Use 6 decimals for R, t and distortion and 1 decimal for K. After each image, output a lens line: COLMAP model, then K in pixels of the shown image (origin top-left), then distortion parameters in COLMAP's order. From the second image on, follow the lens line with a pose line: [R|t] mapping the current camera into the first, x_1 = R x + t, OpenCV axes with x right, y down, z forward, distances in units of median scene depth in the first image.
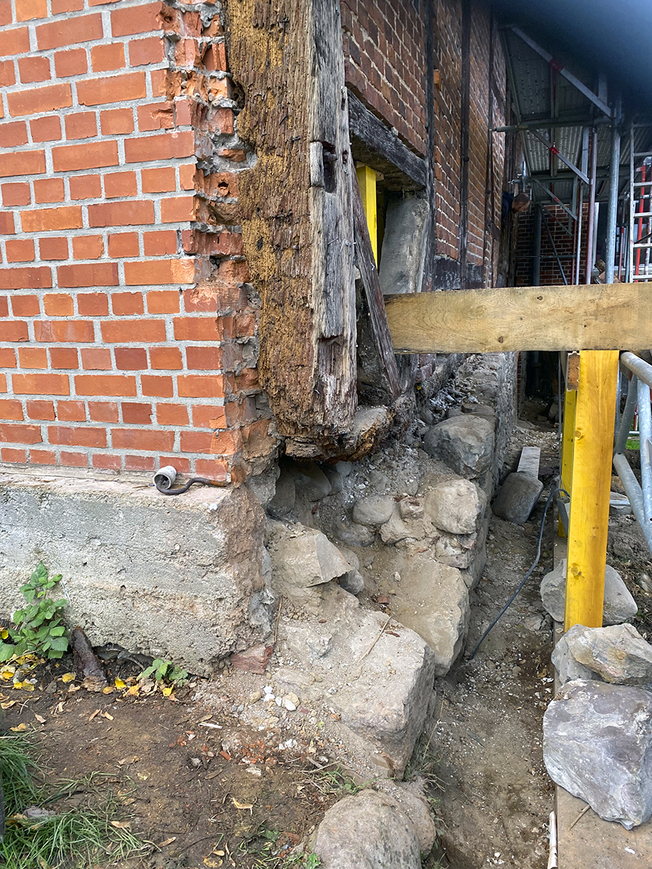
lens RADIAL K [[648.8, 0, 326.0], [0, 648.8, 434.5], [0, 0, 1]] dist [0.044440, -0.063760]
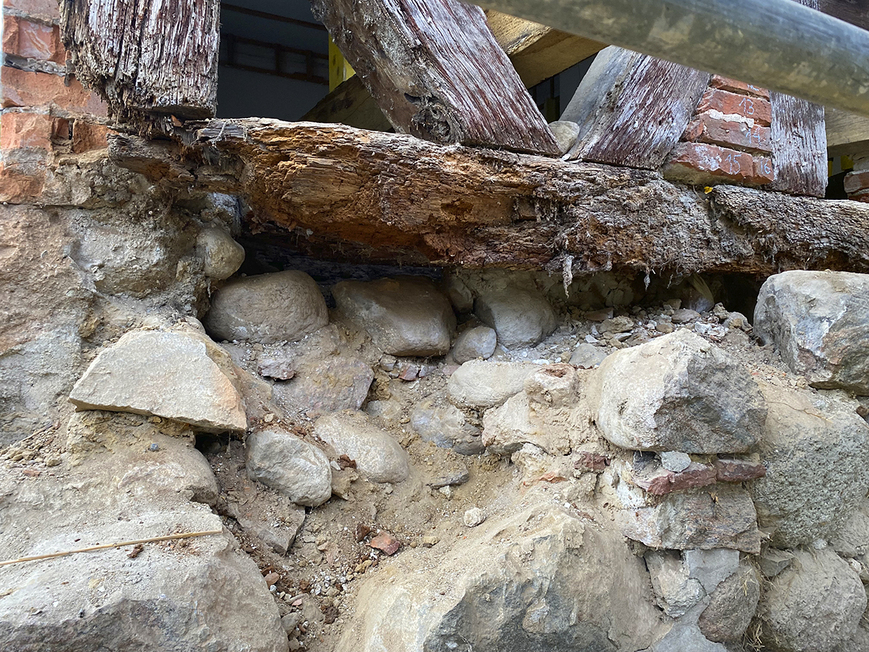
lens RADIAL K [[664.7, 0, 452.5], [0, 664.7, 328.2], [0, 0, 1]] dist [-0.004232, -0.011850]
pose [[0.736512, 0.012809, -0.676303, 0.349036], [-0.149737, 0.978103, -0.144543, 0.135767], [0.659643, 0.207726, 0.722303, 0.538694]]
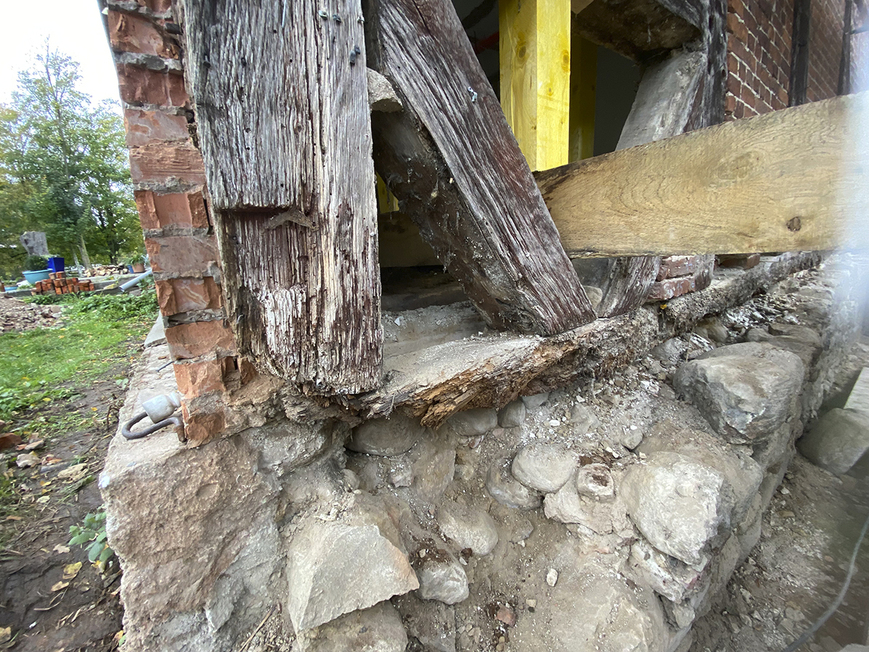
lens RADIAL K [[350.4, 0, 434.9], [0, 350.4, 323.0], [0, 0, 1]] dist [0.001360, -0.014263]
pose [[0.810430, 0.099492, -0.577325, 0.168496], [-0.082005, 0.995037, 0.056362, -0.056360], [0.580068, 0.001666, 0.814567, 0.528570]]
